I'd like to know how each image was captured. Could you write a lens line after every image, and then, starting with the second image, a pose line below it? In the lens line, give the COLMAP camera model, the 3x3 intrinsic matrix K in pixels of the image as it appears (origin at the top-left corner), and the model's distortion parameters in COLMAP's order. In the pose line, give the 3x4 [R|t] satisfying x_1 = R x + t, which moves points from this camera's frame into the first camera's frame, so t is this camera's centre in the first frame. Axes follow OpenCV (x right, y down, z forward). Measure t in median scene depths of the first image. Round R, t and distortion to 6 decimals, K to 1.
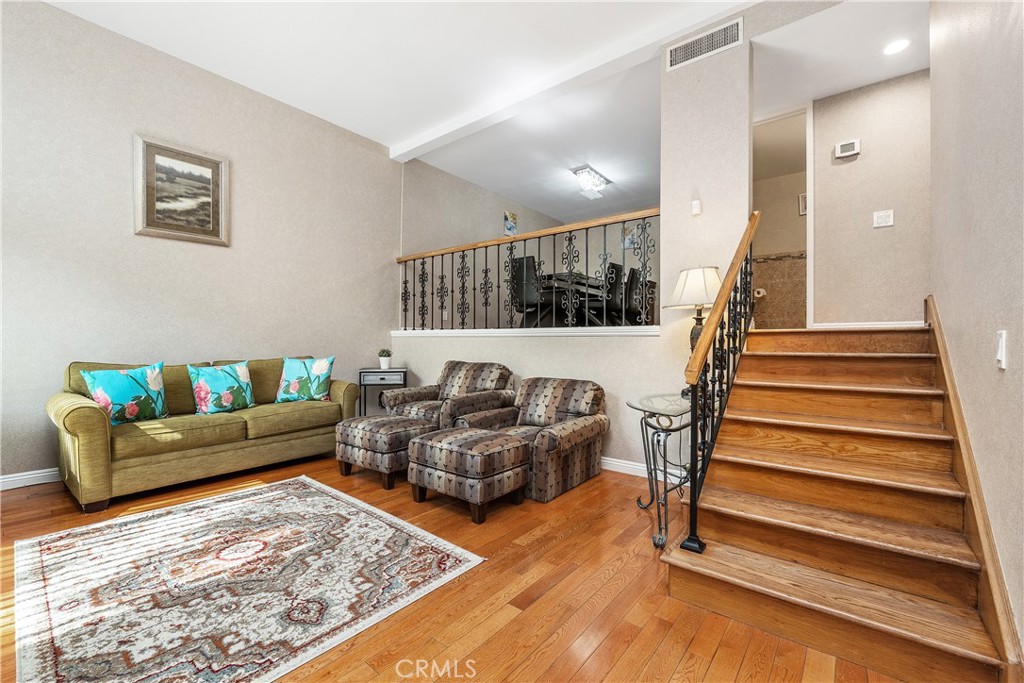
lens RADIAL K [[422.7, 0, 512.0], [0, 422.7, 341.5], [0, 0, 1]] dist [-0.011542, 0.000068]
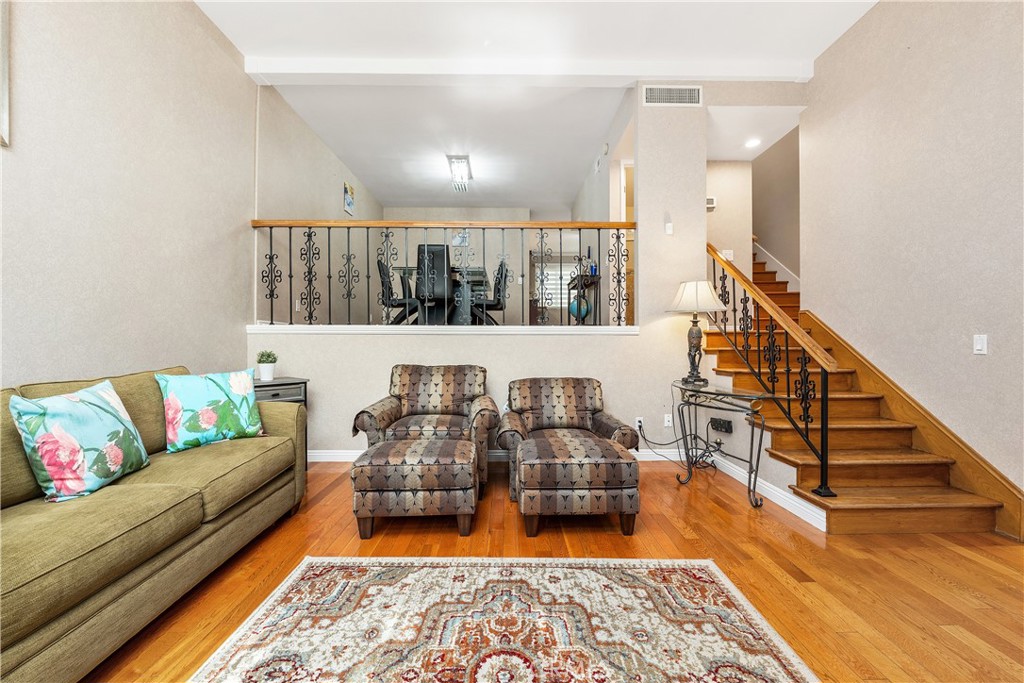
lens RADIAL K [[429.9, 0, 510.1], [0, 429.9, 341.1], [0, 0, 1]] dist [-0.009603, -0.000003]
pose [[0.774095, -0.005713, 0.633044, -0.766113], [0.001767, 0.999975, 0.006863, -0.006231], [-0.633067, -0.004194, 0.774085, 0.370964]]
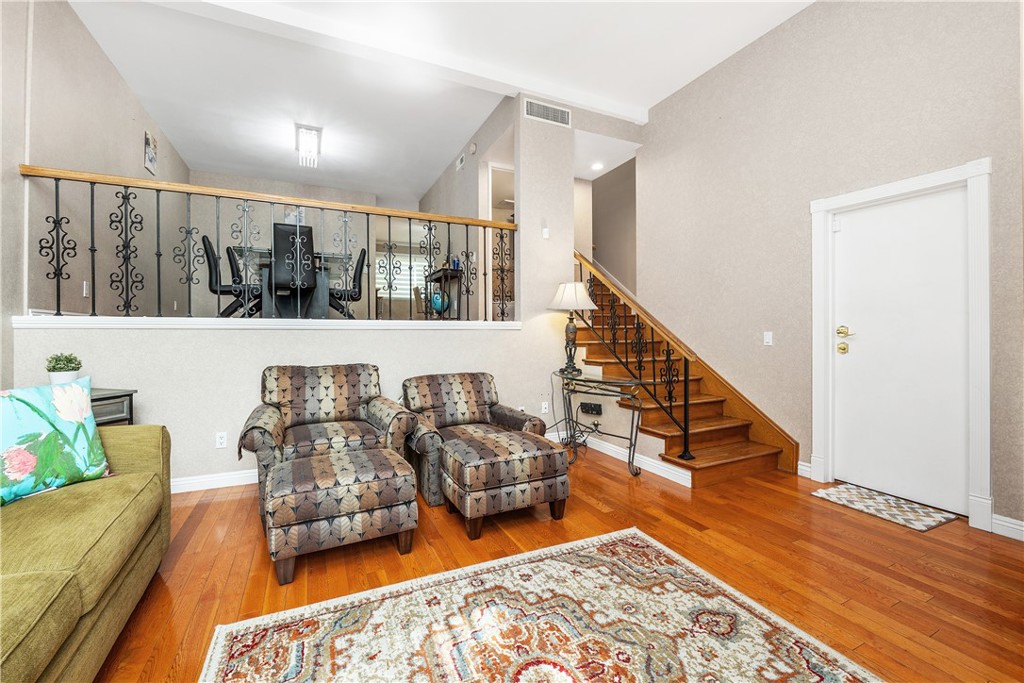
lens RADIAL K [[423.3, 0, 508.9], [0, 423.3, 330.3], [0, 0, 1]] dist [-0.012211, 0.000053]
pose [[0.434530, -0.006205, 0.900636, -0.899263], [0.000321, 0.999977, 0.006734, -0.023806], [-0.900657, -0.002637, 0.434522, 0.577998]]
